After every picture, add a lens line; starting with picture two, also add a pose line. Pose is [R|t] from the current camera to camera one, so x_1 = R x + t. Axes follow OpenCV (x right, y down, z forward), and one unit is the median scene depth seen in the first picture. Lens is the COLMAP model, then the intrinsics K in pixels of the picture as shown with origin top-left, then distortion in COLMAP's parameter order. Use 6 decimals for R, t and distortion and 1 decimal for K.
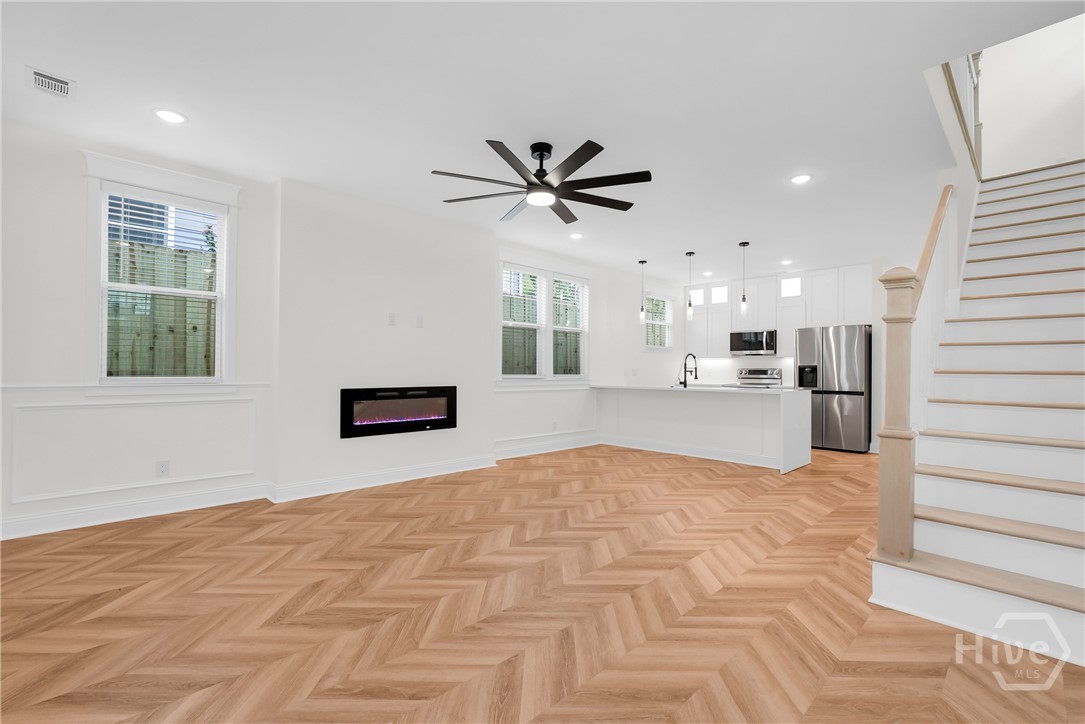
lens RADIAL K [[494.0, 0, 545.7], [0, 494.0, 360.8], [0, 0, 1]] dist [-0.015363, 0.008203]
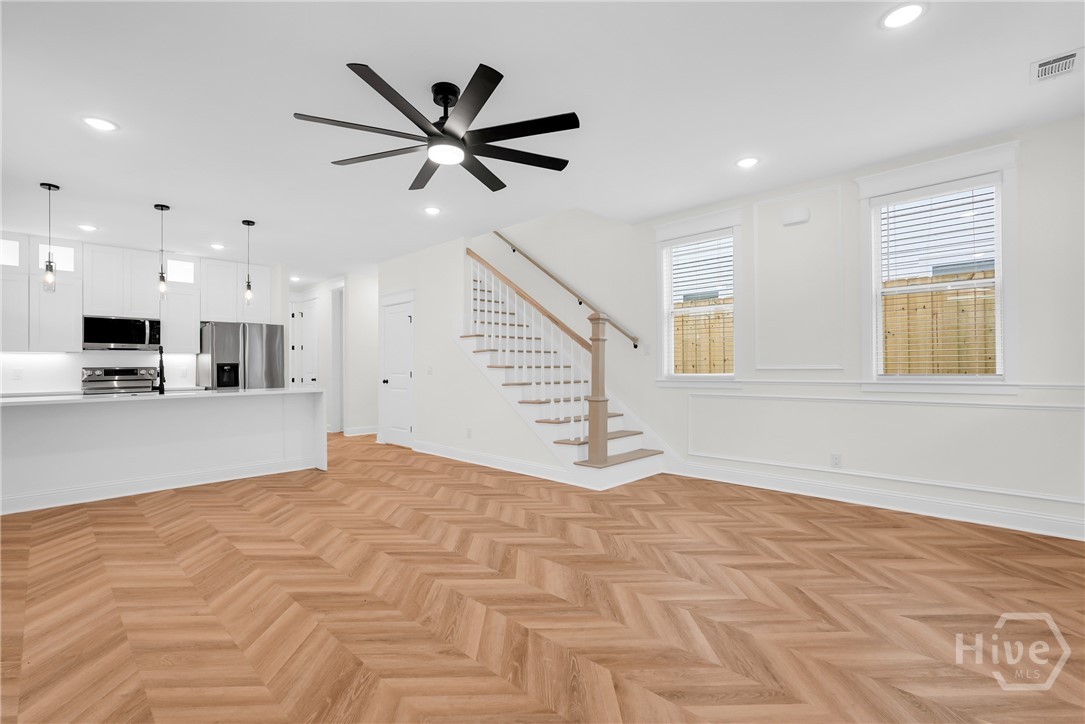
lens RADIAL K [[487.9, 0, 546.5], [0, 487.9, 361.1], [0, 0, 1]] dist [-0.013247, 0.008396]
pose [[-0.034722, 0.003339, 0.999391, -0.794168], [-0.011272, 0.999929, -0.003732, 0.004104], [-0.999333, -0.011395, -0.034682, 0.851351]]
